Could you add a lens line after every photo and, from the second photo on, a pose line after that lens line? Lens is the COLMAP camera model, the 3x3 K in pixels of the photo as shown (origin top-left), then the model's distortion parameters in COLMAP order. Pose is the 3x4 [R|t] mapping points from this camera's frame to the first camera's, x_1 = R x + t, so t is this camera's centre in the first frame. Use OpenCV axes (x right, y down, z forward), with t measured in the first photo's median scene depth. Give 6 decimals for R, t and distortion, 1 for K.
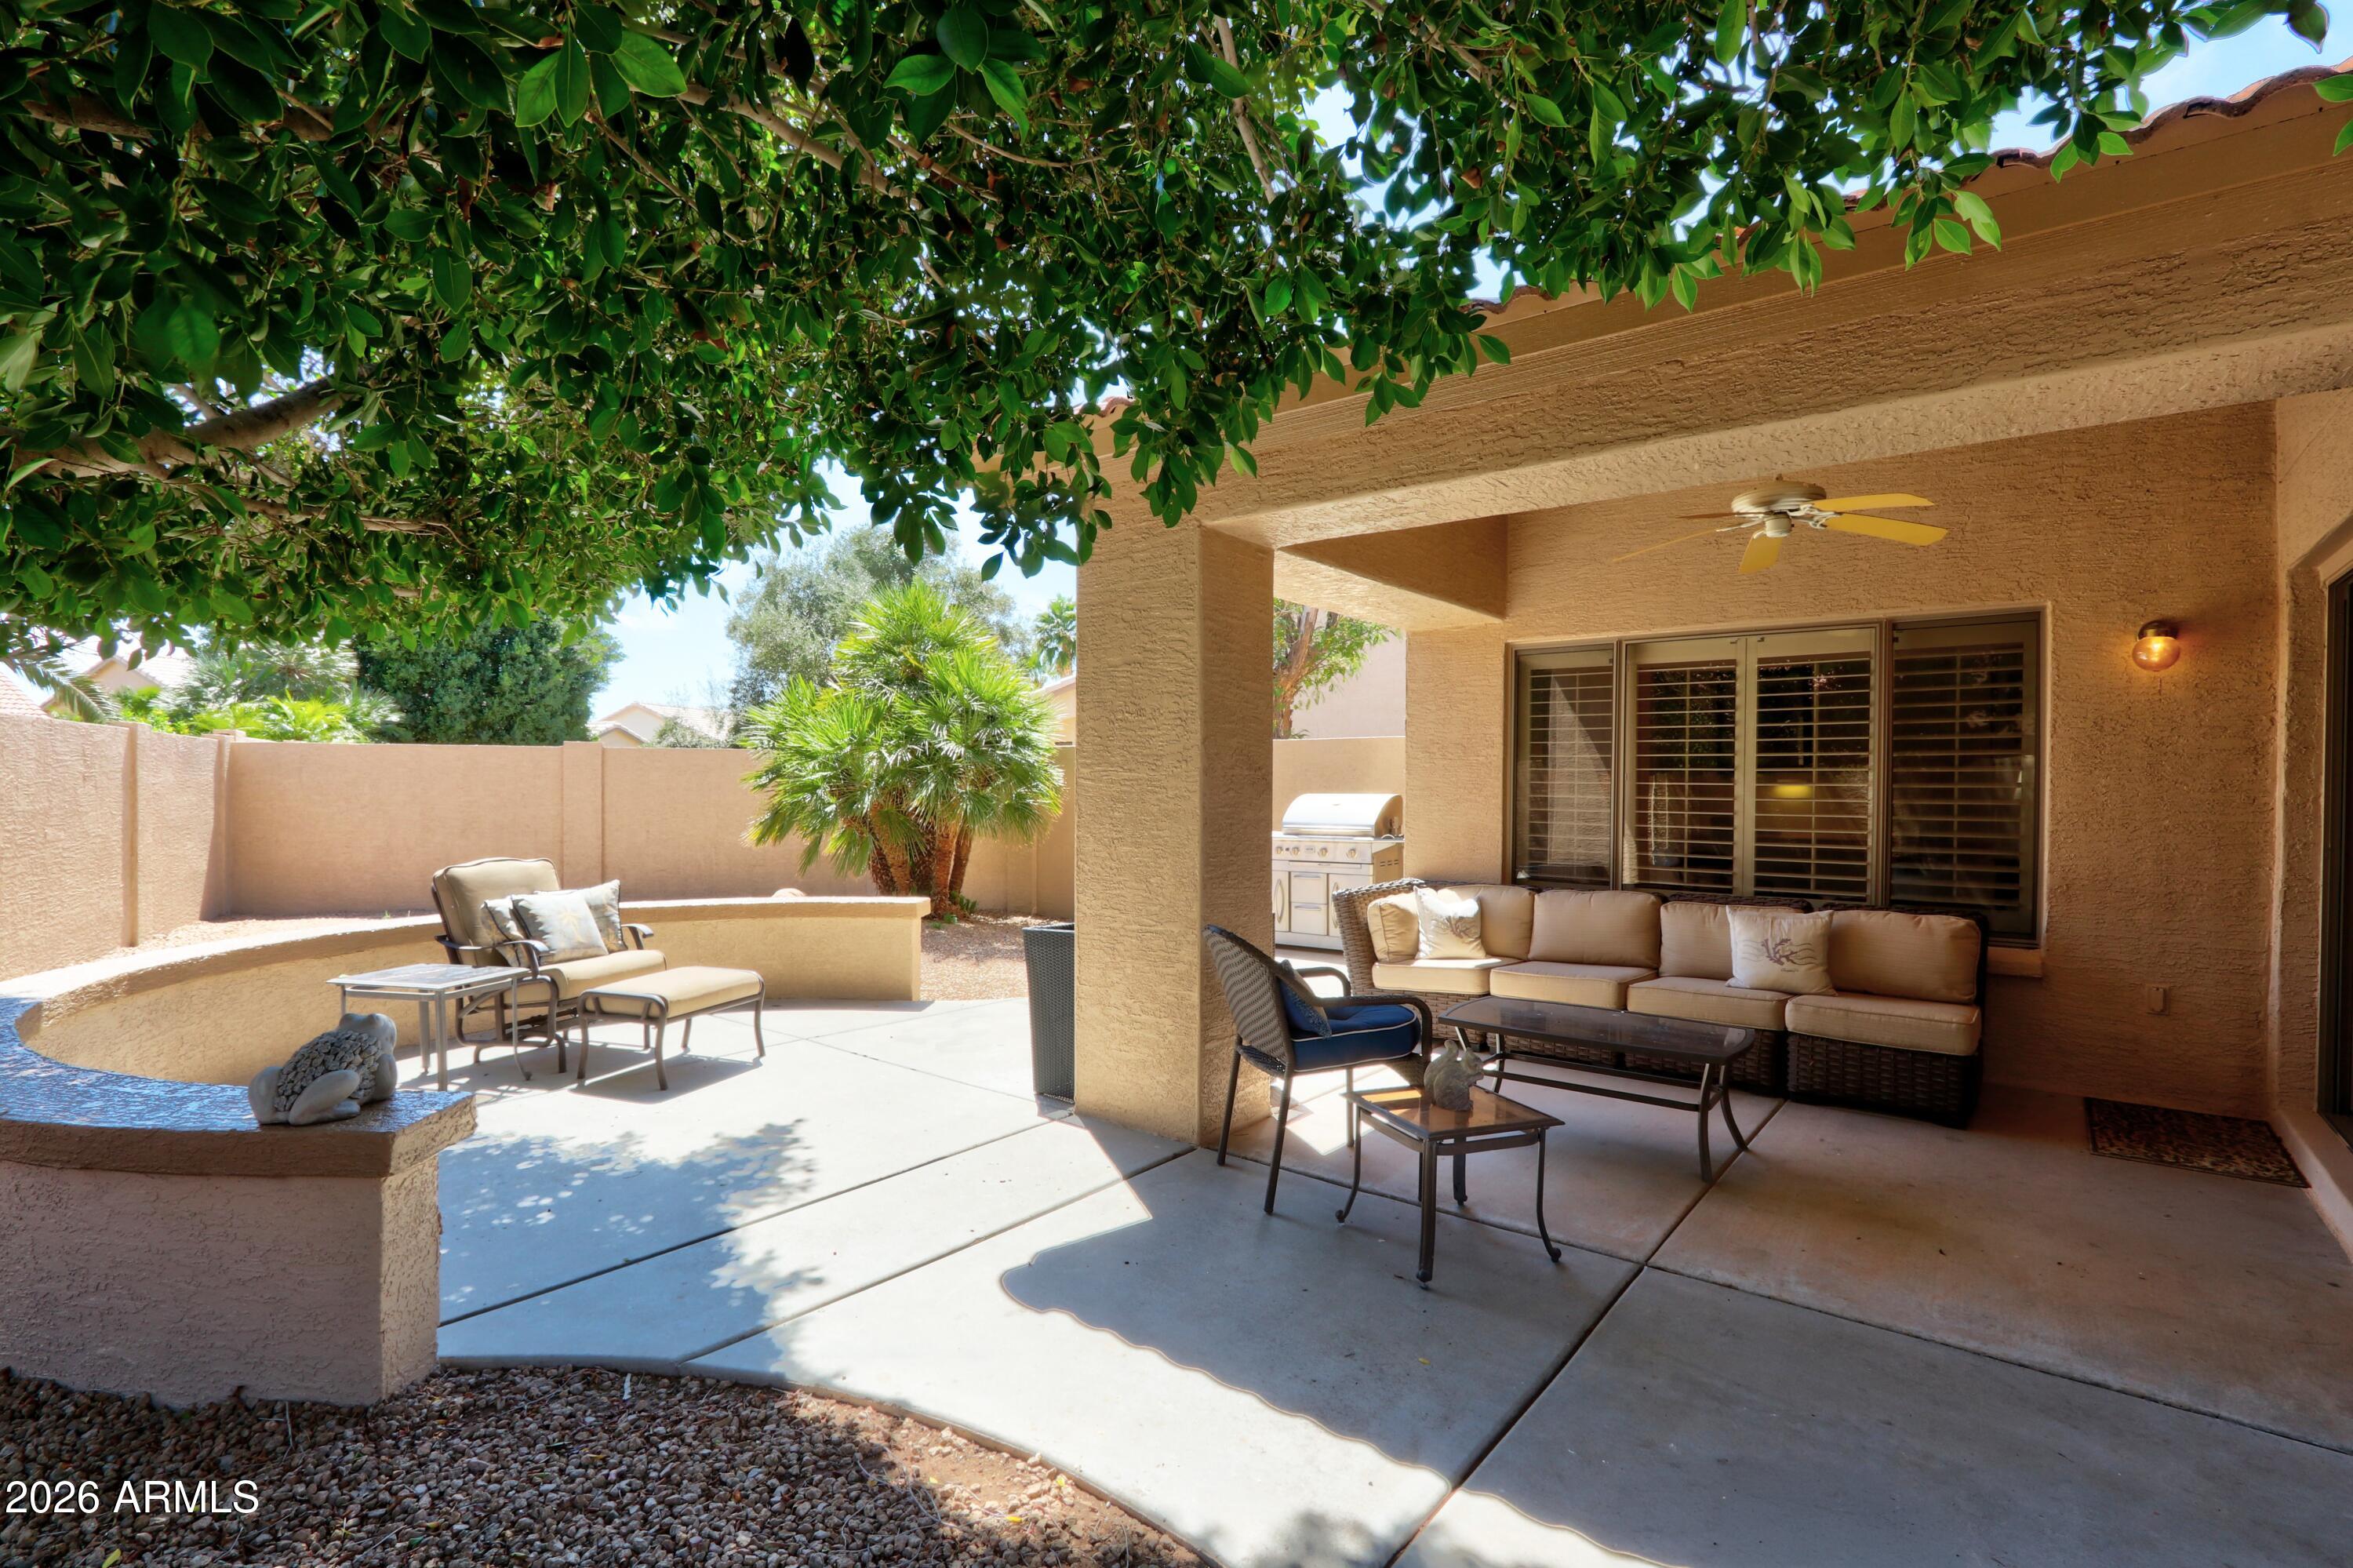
lens RADIAL K [[1083.1, 0, 1176.9], [0, 1083.1, 787.4], [0, 0, 1]] dist [-0.019839, 0.002429]
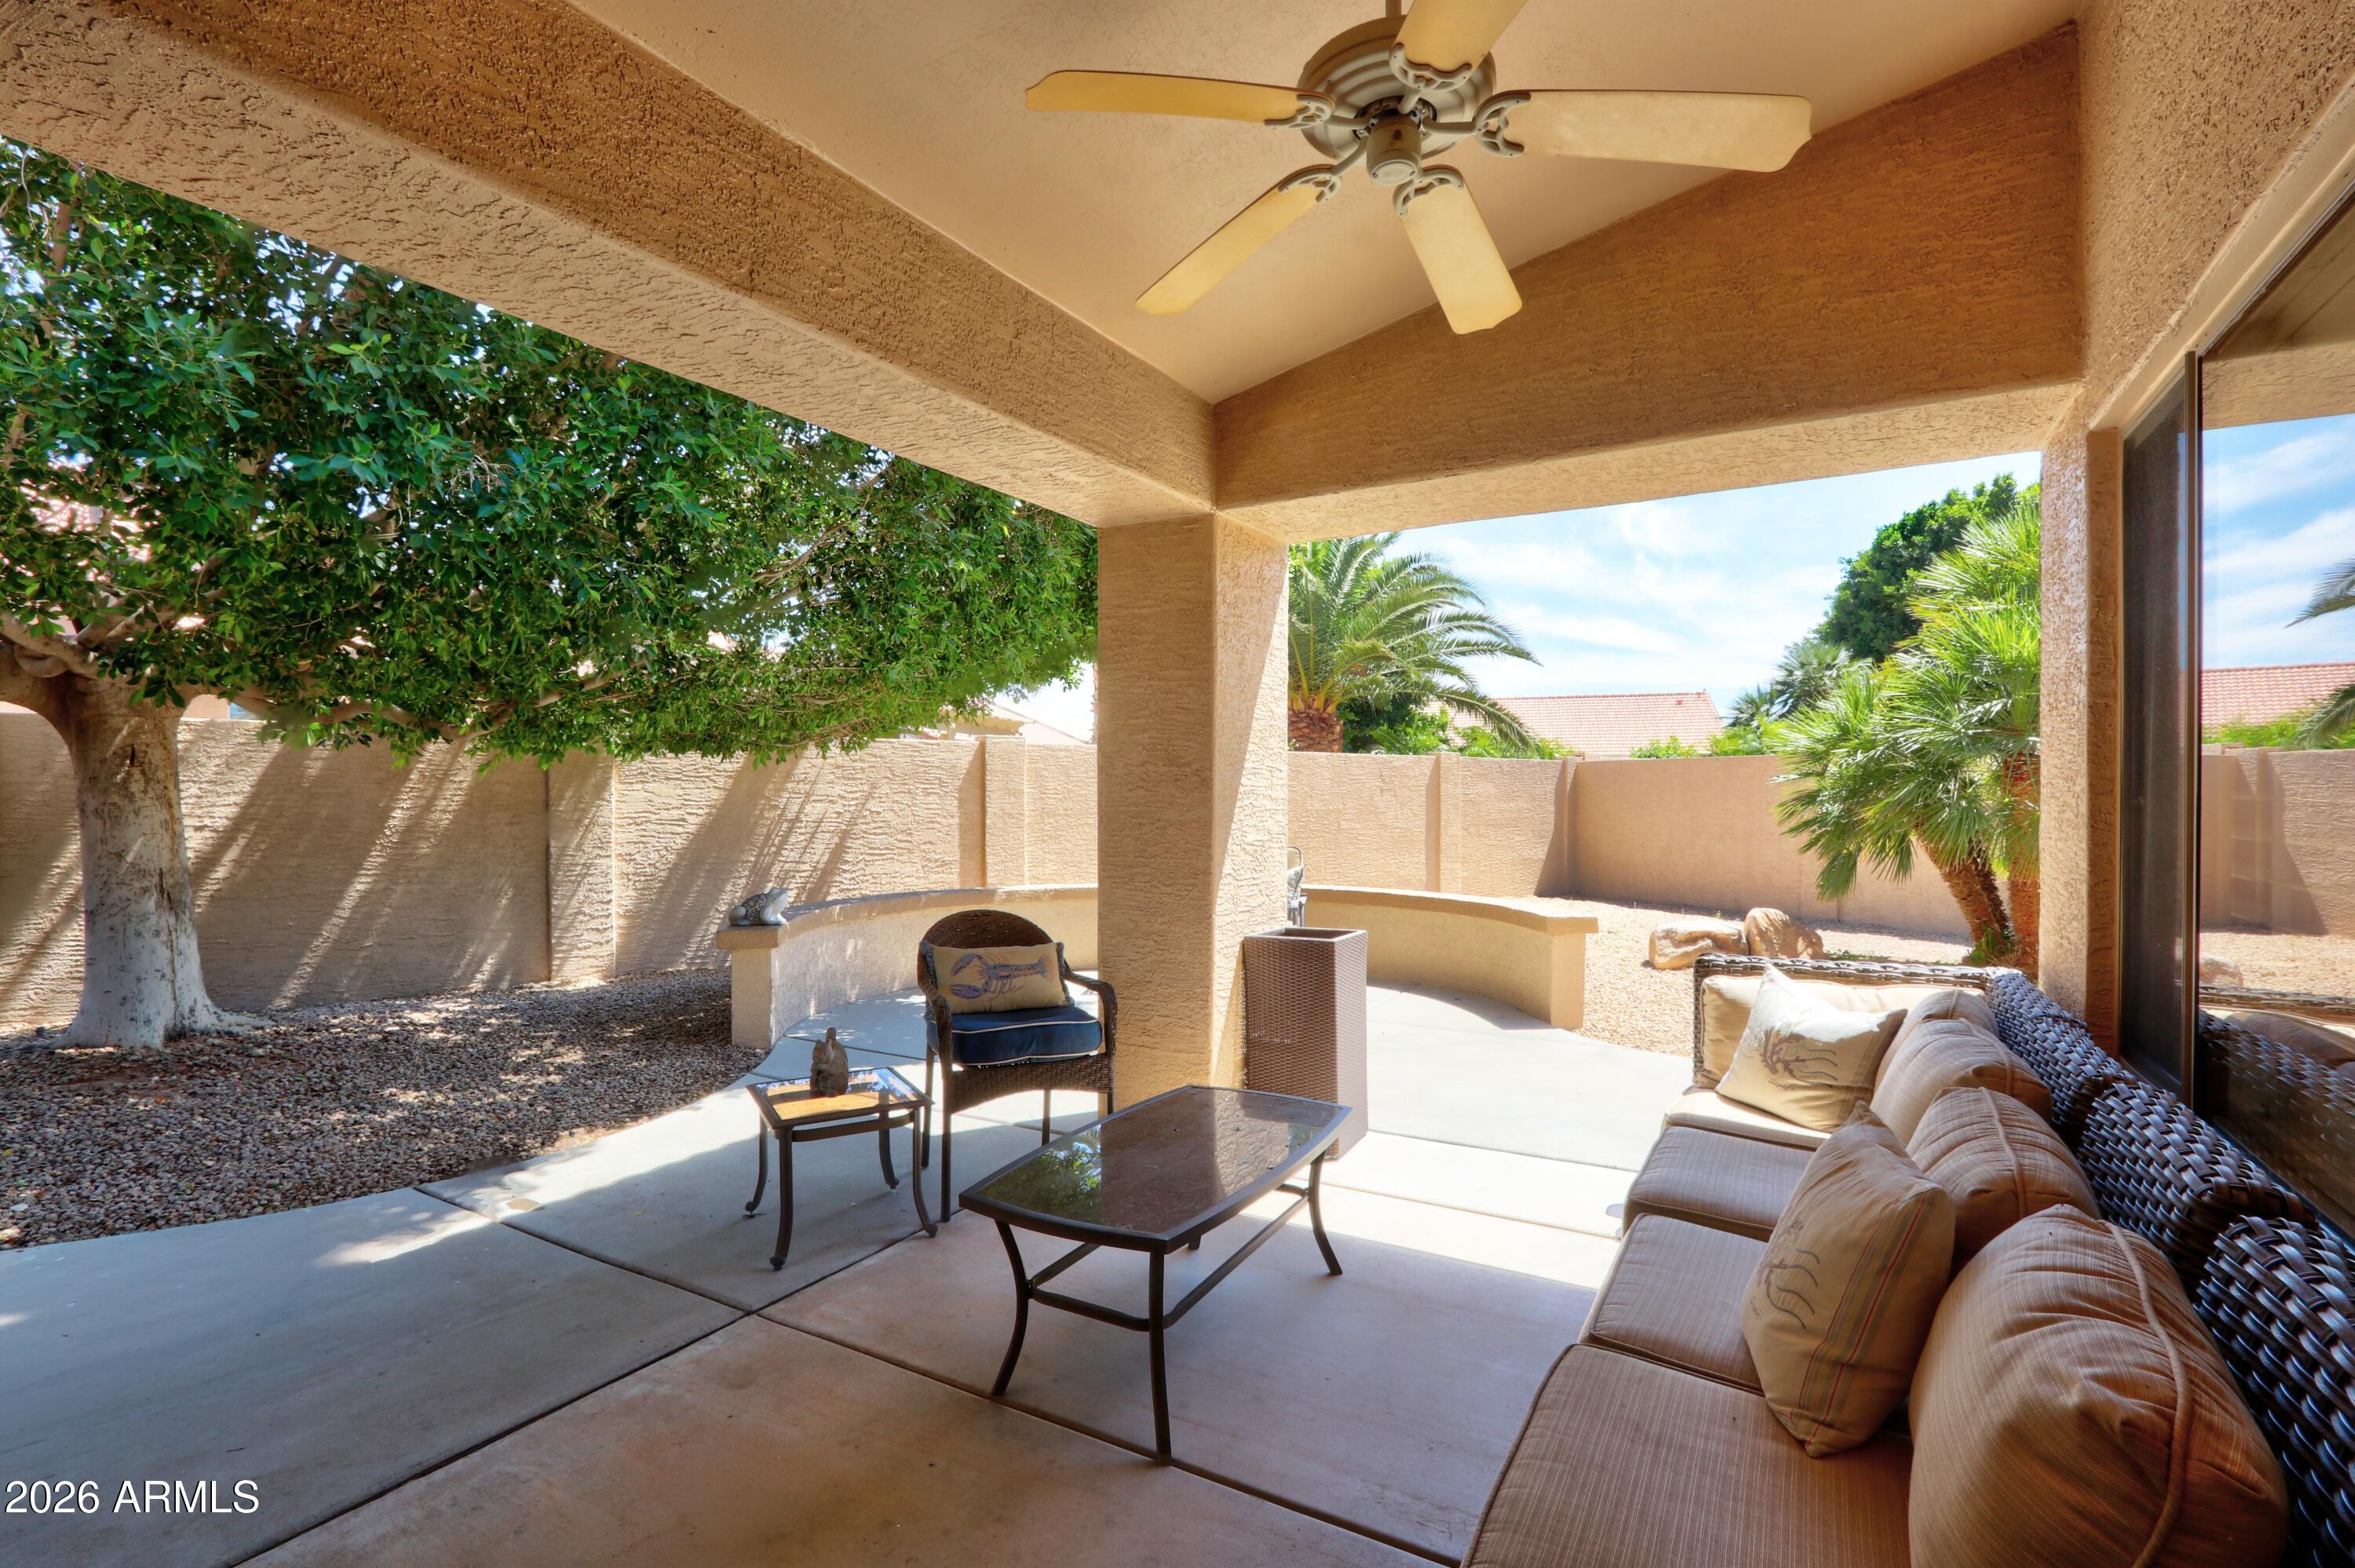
lens RADIAL K [[1083.9, 0, 1154.8], [0, 1083.9, 798.5], [0, 0, 1]] dist [-0.019839, 0.002429]
pose [[0.140898, -0.002612, -0.990021, 1.316740], [0.000758, 0.999997, -0.002530, 0.018115], [0.990024, -0.000394, 0.140899, 1.160144]]
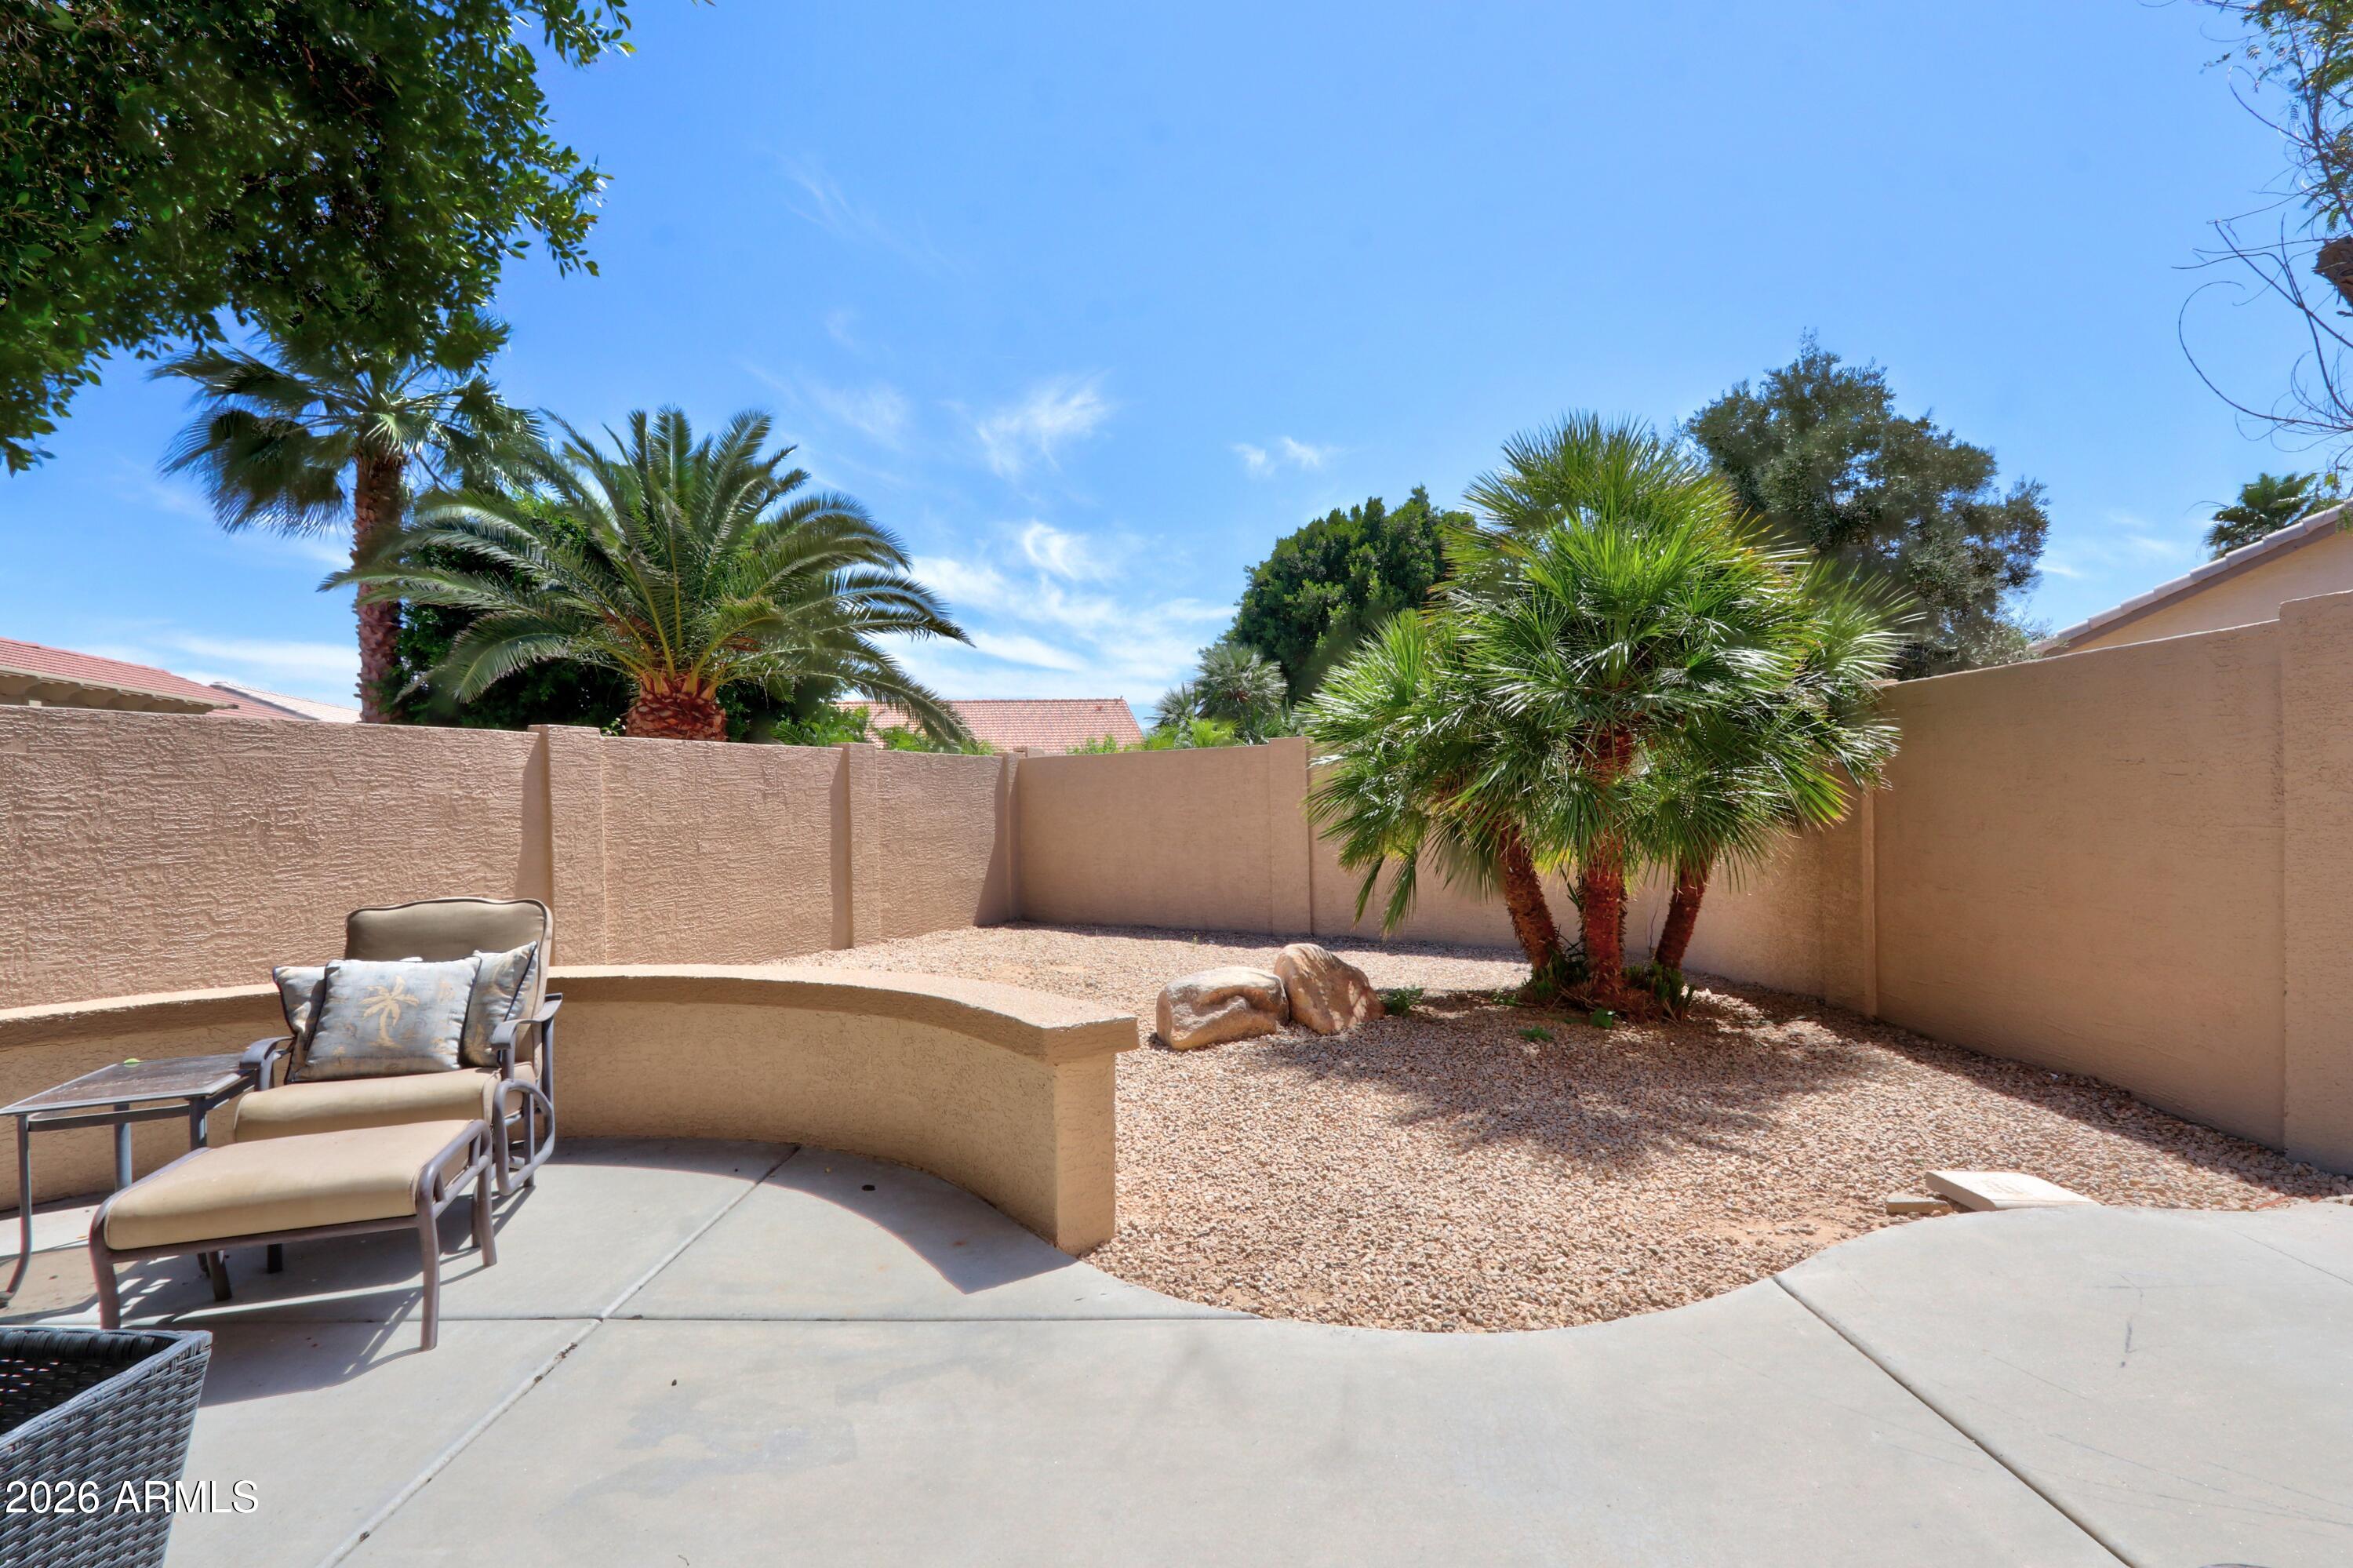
lens RADIAL K [[1083.1, 0, 1165.6], [0, 1083.1, 793.4], [0, 0, 1]] dist [-0.019839, 0.002429]
pose [[0.620747, -0.026410, -0.783566, 0.209605], [0.026734, 0.999564, -0.012511, 0.037359], [0.783555, -0.013182, 0.621182, 1.675154]]
